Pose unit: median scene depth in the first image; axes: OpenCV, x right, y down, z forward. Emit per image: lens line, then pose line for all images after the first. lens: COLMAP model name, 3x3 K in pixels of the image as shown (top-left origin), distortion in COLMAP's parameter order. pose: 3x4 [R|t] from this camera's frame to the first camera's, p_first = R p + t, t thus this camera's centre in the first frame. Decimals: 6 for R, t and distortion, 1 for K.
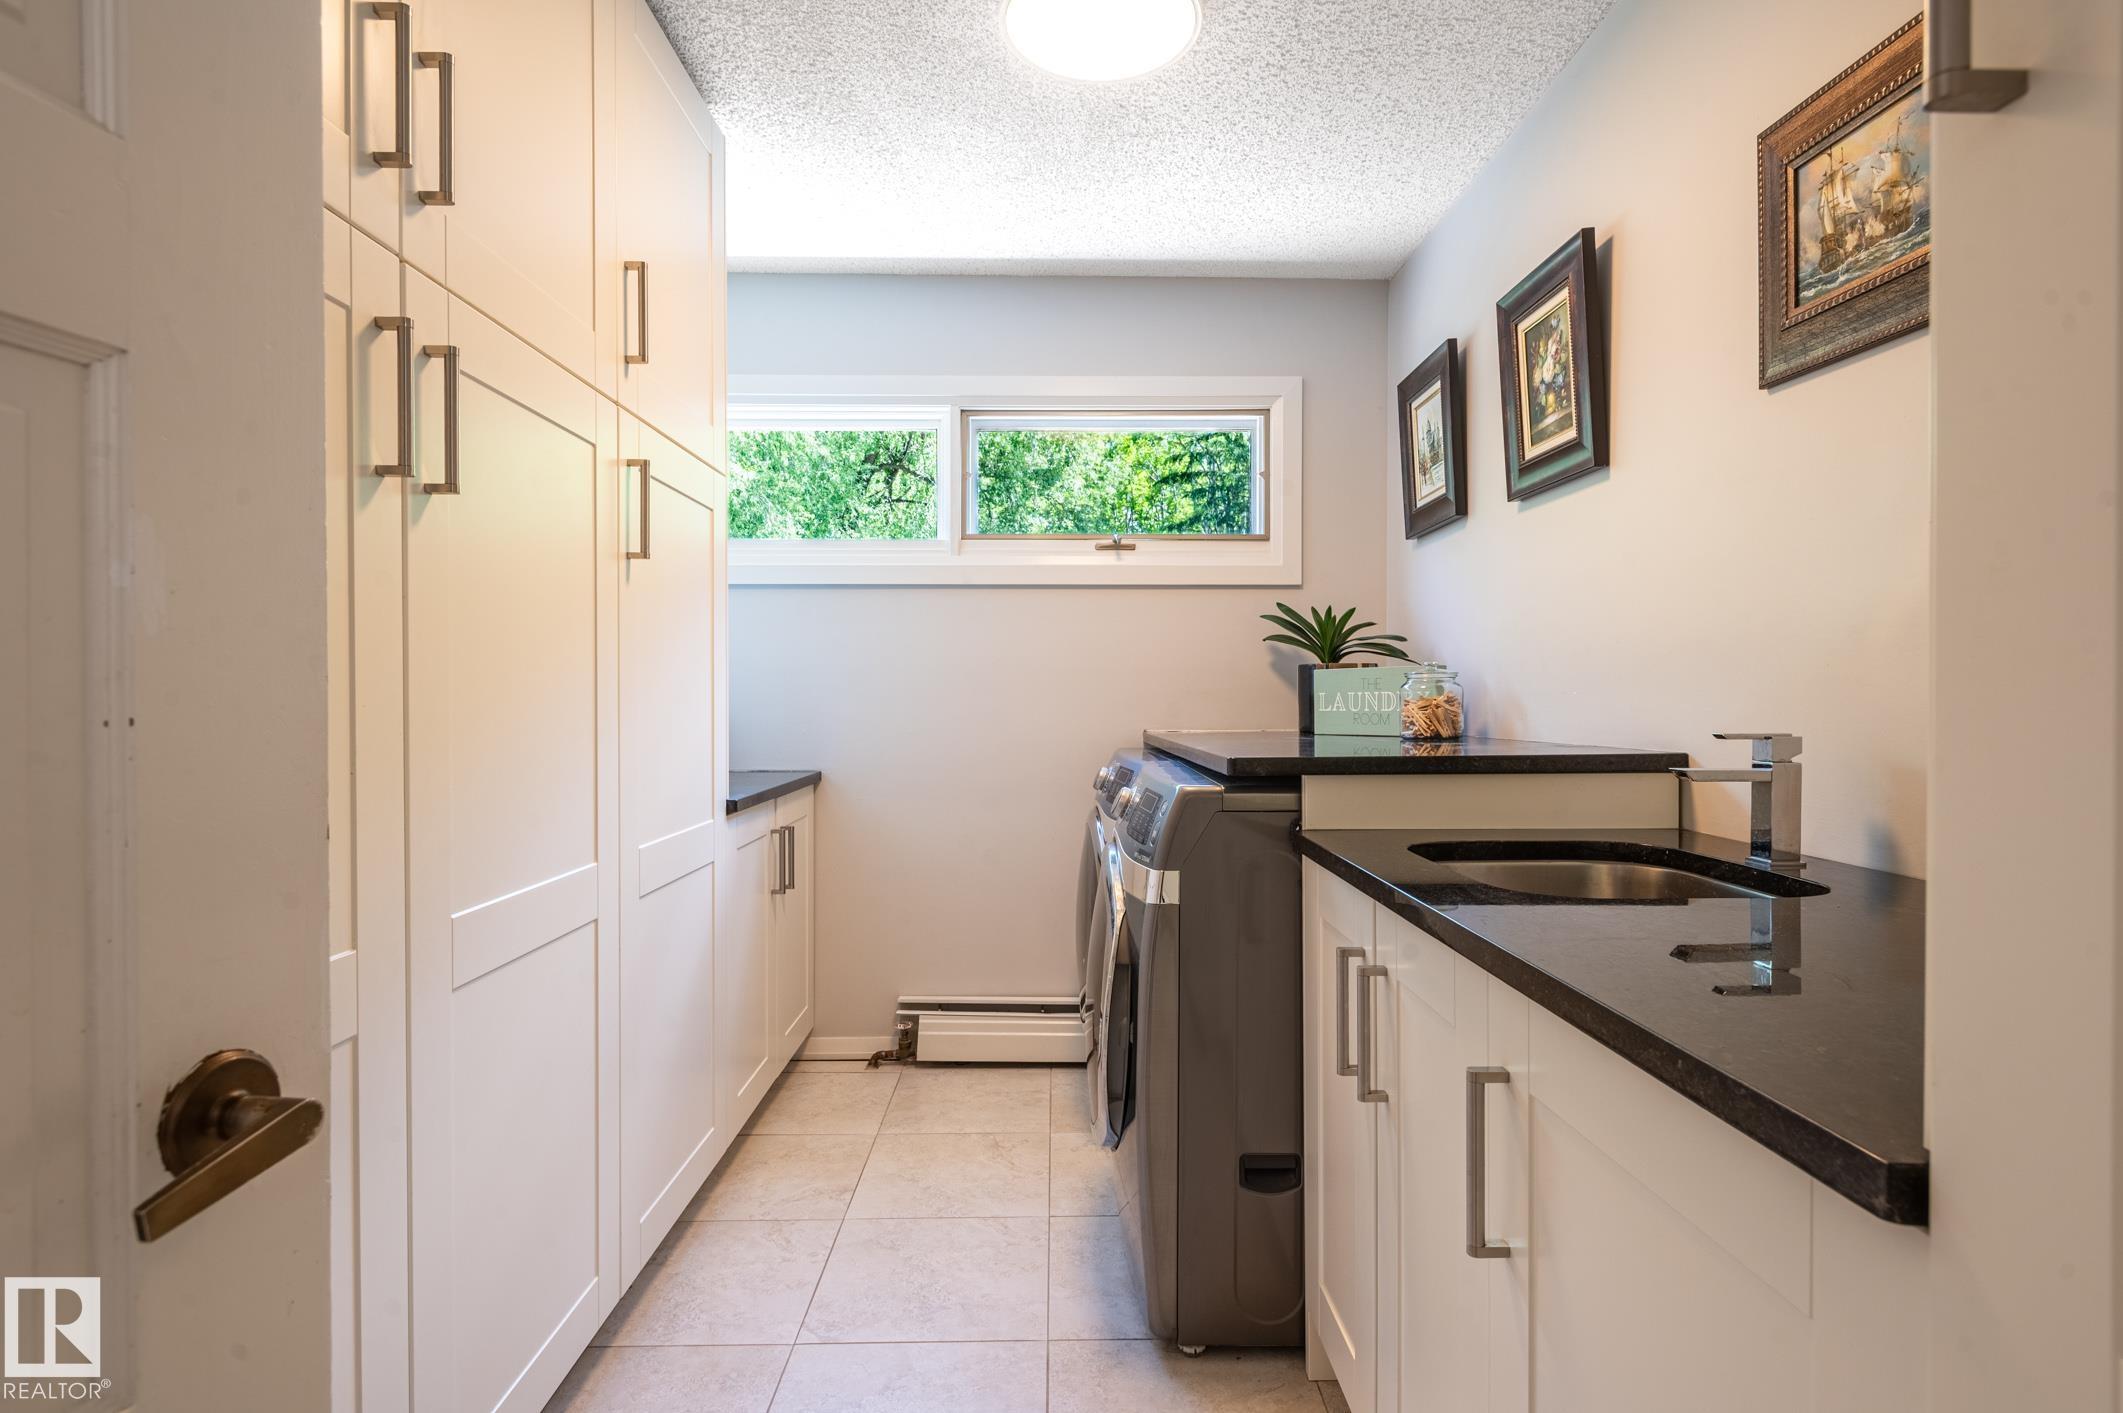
lens RADIAL K [[1089.5, 0, 1063.3], [0, 1089.5, 710.6], [0, 0, 1]] dist [0.008813, 0.000109]
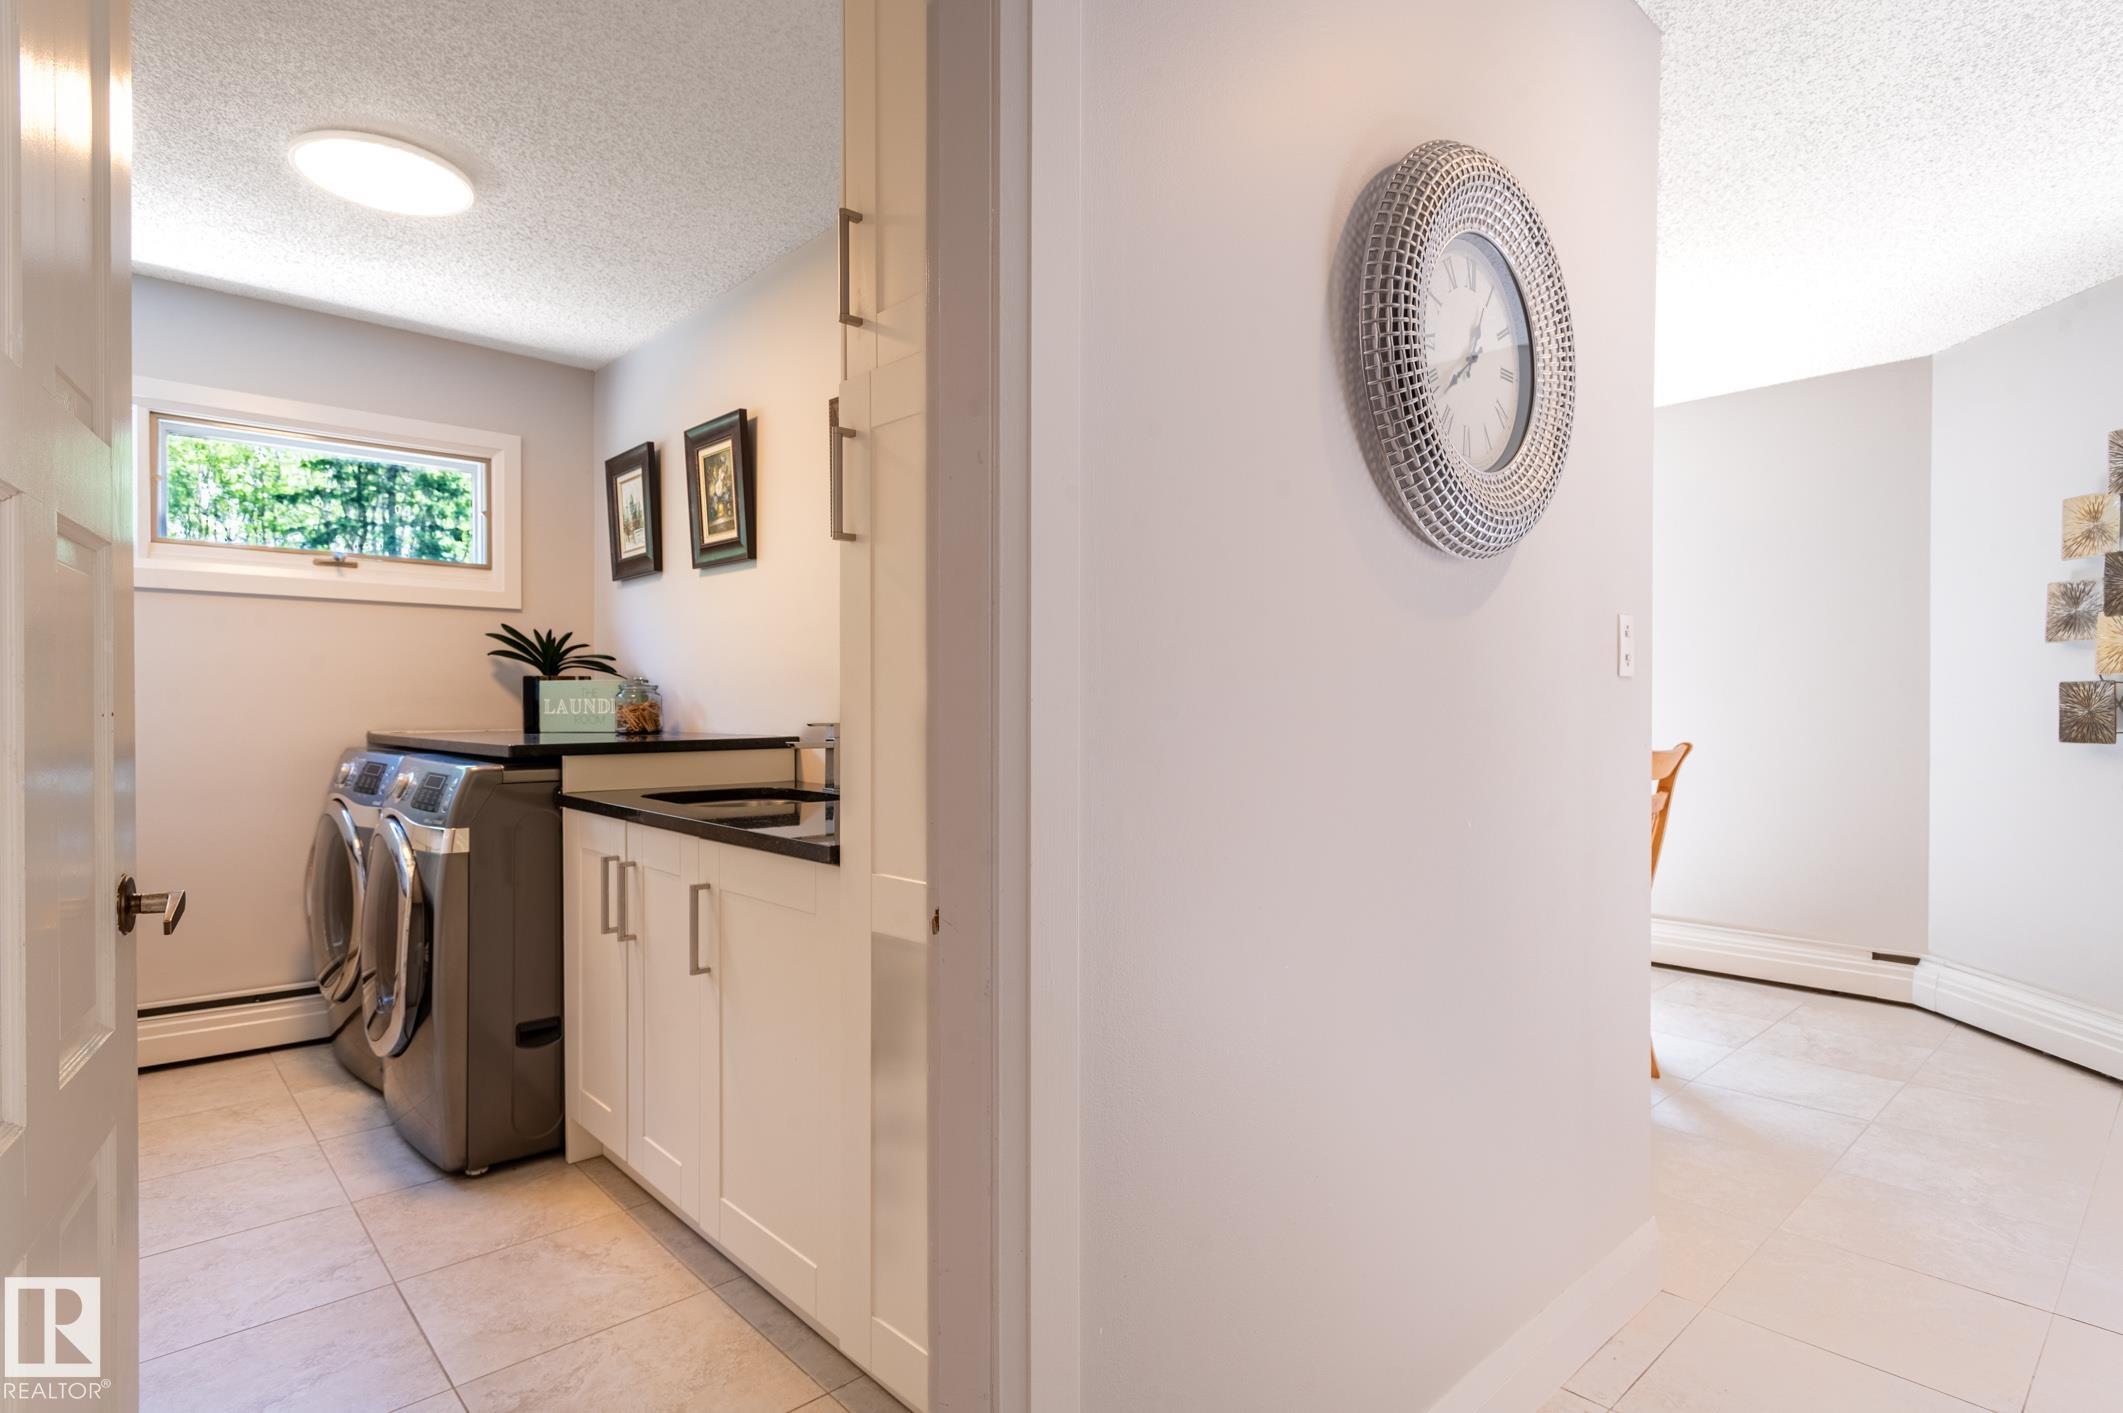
lens RADIAL K [[1089.5, 0, 1063.3], [0, 1089.5, 710.6], [0, 0, 1]] dist [0.008813, 0.000109]
pose [[0.744148, -0.002422, 0.668010, -0.199575], [0.005247, 0.999984, -0.002219, 0.003320], [-0.667994, 0.005156, 0.744149, -0.417077]]
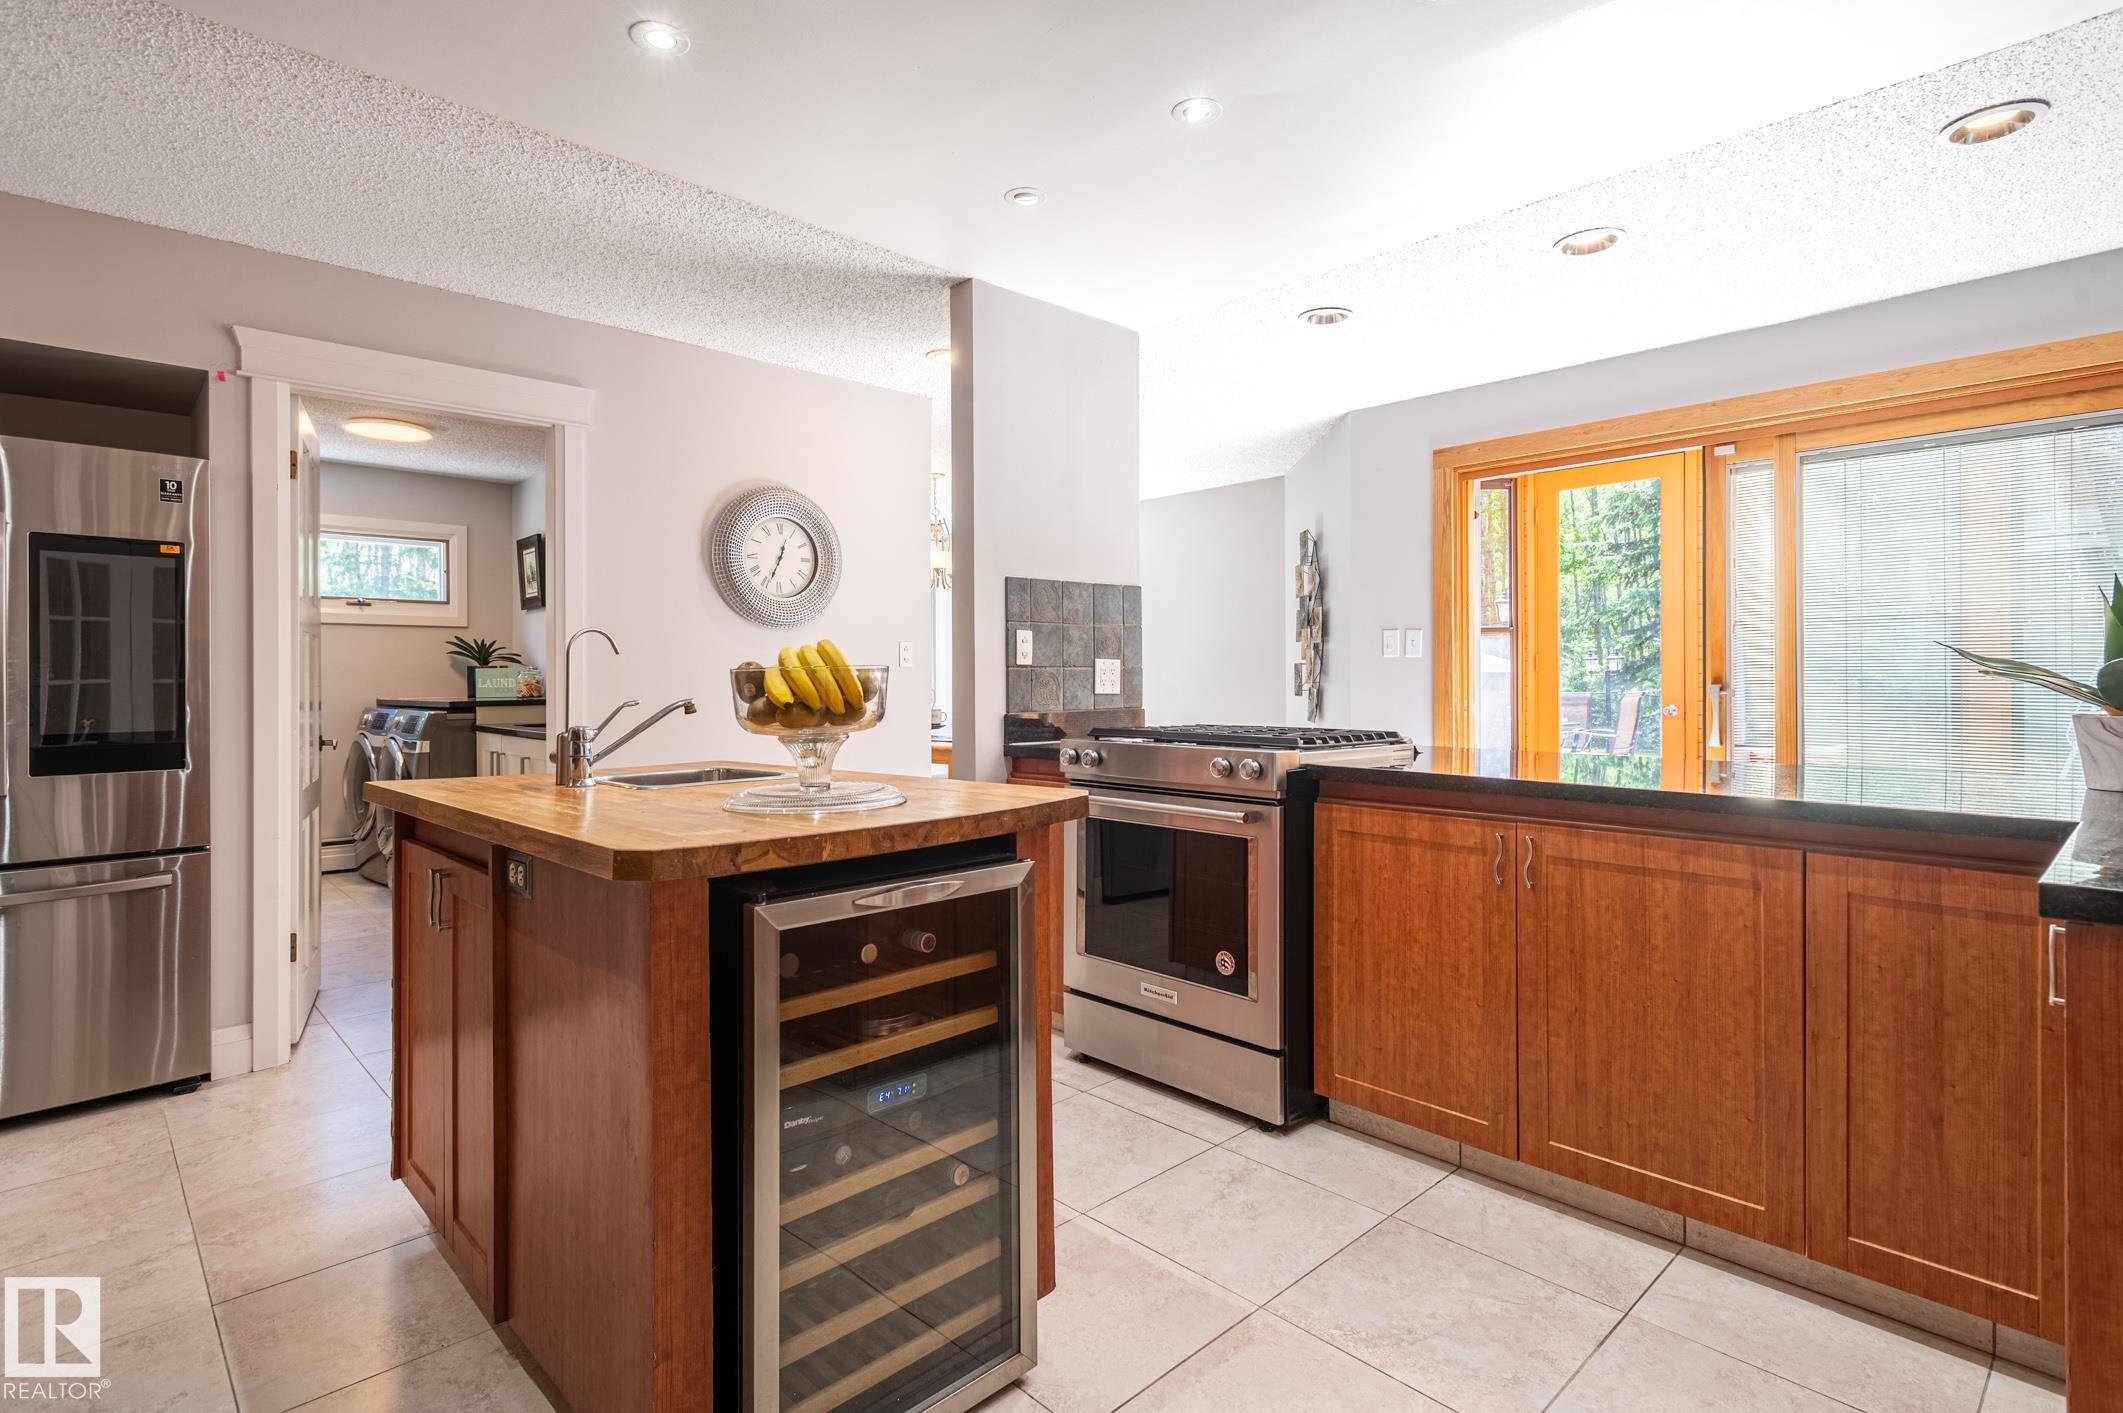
lens RADIAL K [[1048.5, 0, 1054.0], [0, 1048.5, 676.7], [0, 0, 1]] dist [0.028048, -0.008739]
pose [[0.735812, -0.002069, 0.677183, -0.449728], [0.012076, 0.999876, -0.010067, 0.017966], [-0.677078, 0.015585, 0.735746, -1.722462]]
